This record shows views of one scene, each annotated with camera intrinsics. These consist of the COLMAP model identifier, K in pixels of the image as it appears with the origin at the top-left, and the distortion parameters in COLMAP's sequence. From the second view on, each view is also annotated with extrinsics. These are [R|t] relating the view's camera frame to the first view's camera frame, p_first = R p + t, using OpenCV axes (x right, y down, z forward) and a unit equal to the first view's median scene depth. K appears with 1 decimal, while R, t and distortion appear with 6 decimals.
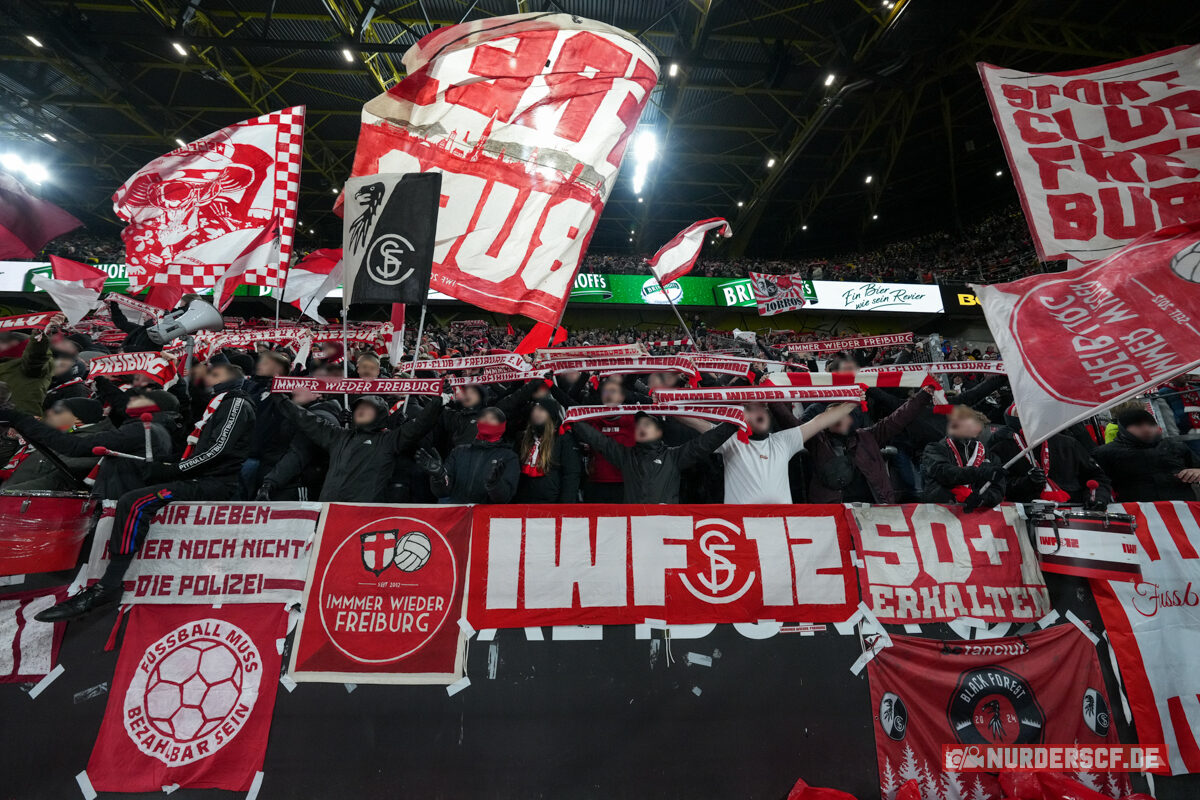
lens RADIAL K [[433.3, 0, 601.8], [0, 433.3, 373.4], [0, 0, 1]] dist [-0.028296, 0.006319]
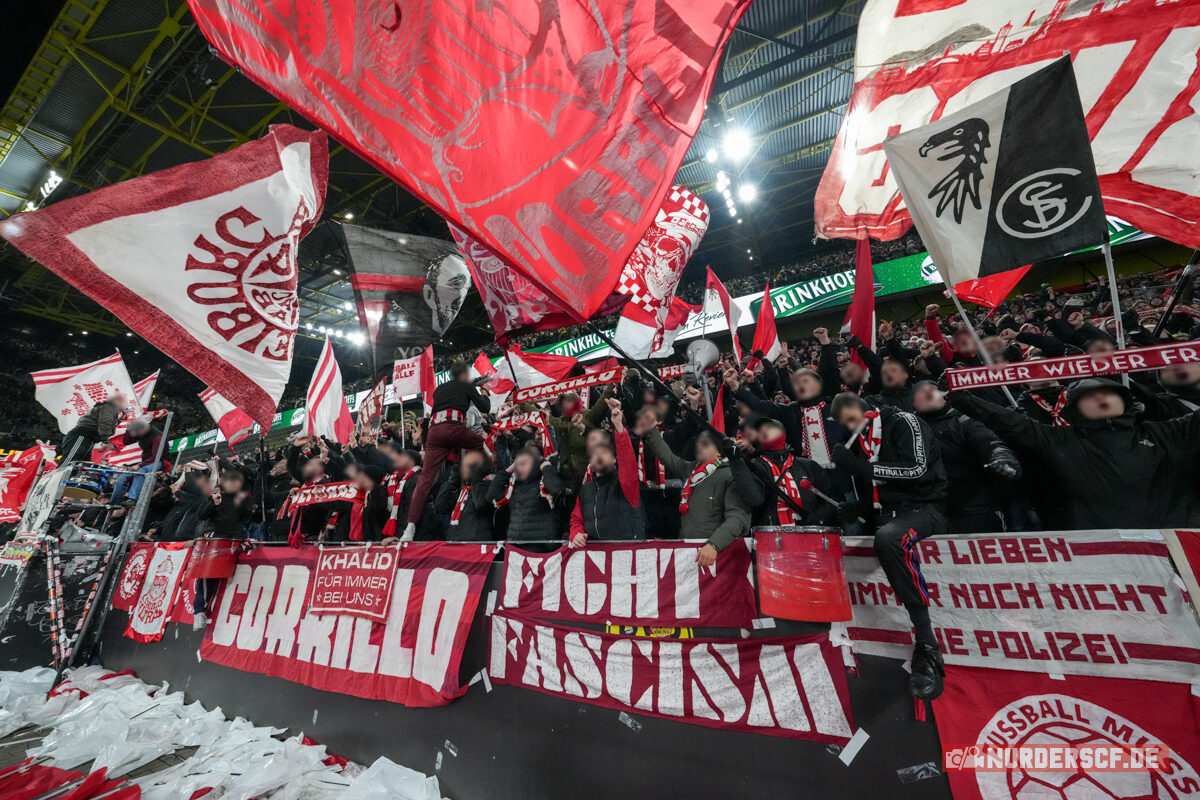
lens RADIAL K [[433.3, 0, 601.8], [0, 433.3, 373.4], [0, 0, 1]] dist [-0.028296, 0.006319]
pose [[0.852767, -0.201365, -0.481913, -1.087030], [0.162372, 0.979181, -0.121821, -0.010535], [0.496411, 0.025636, 0.867709, -0.048620]]
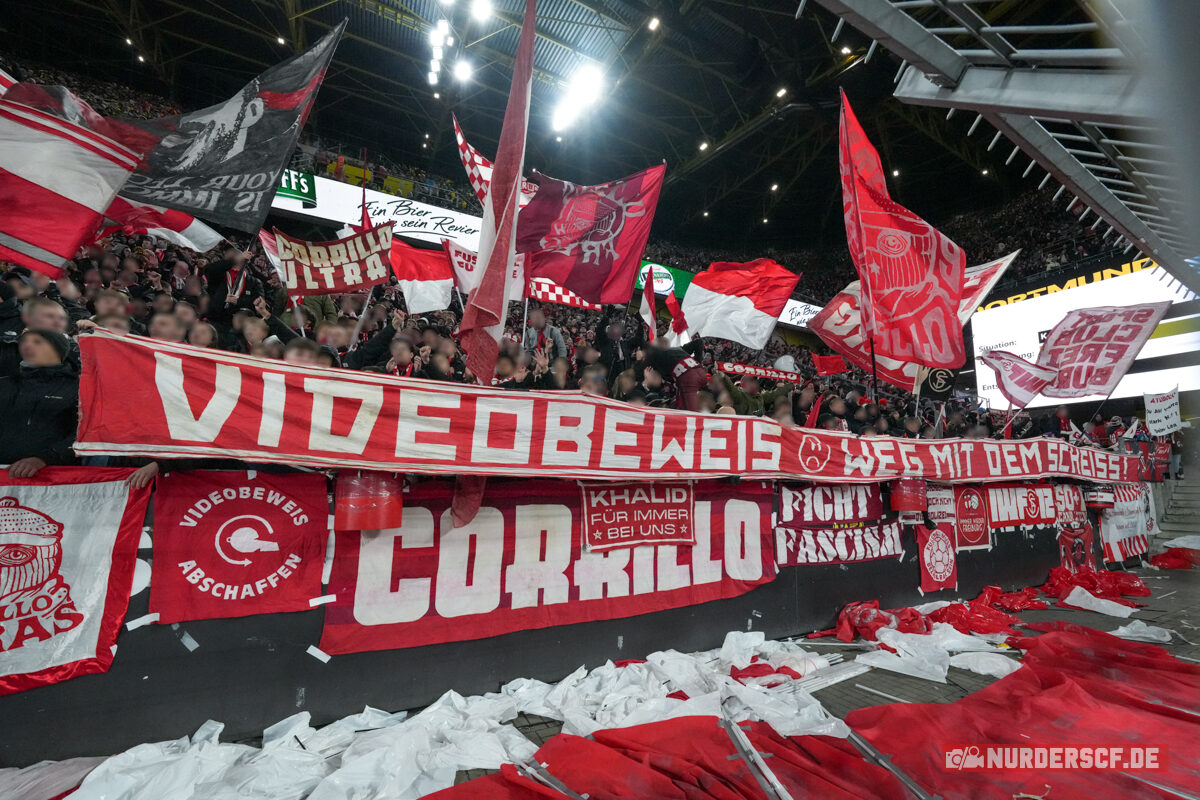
lens RADIAL K [[511.6, 0, 619.6], [0, 511.6, 403.1], [0, 0, 1]] dist [-0.032254, 0.008815]
pose [[0.898211, 0.074564, 0.433194, -3.724878], [-0.133342, 0.985290, 0.106885, -0.195814], [-0.418851, -0.153768, 0.894941, -0.699386]]
